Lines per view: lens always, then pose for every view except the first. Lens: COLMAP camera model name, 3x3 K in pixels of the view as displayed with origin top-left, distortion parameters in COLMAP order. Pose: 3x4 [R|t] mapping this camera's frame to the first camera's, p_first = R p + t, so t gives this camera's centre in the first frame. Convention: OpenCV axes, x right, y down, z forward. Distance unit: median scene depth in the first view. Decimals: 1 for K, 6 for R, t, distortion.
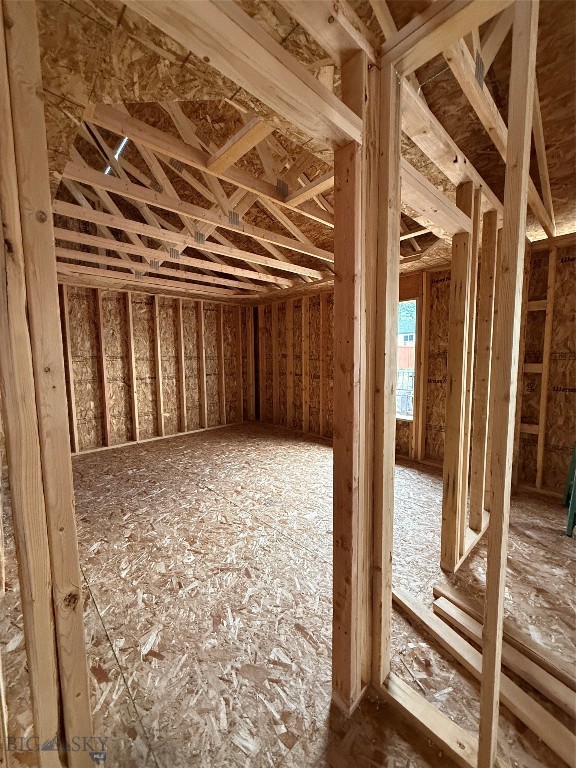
lens RADIAL K [[305.2, 0, 288.0], [0, 305.2, 384.0], [0, 0, 1]] dist [0.001138, 0.000307]
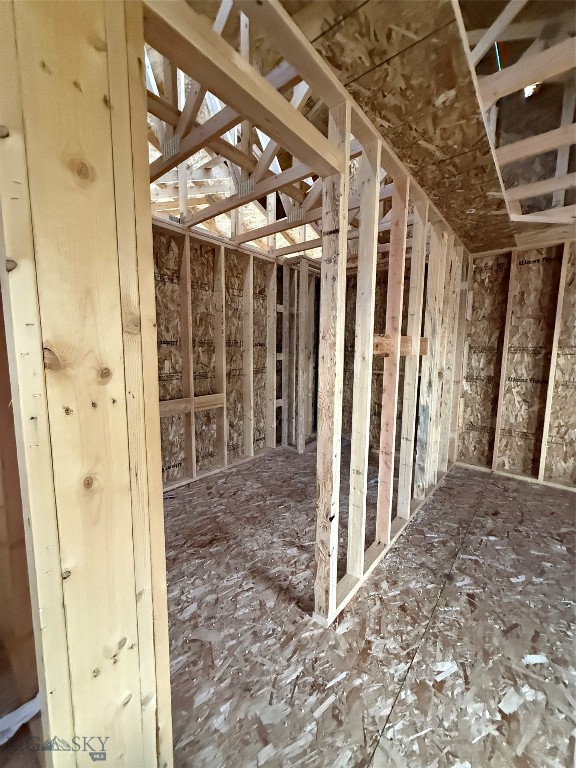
lens RADIAL K [[305.2, 0, 288.0], [0, 305.2, 384.0], [0, 0, 1]] dist [0.001138, 0.000307]
pose [[0.122391, 0.128984, -0.984065, -0.116946], [-0.101242, 0.987969, 0.116904, -0.035949], [0.987305, 0.085321, 0.133977, 0.424532]]
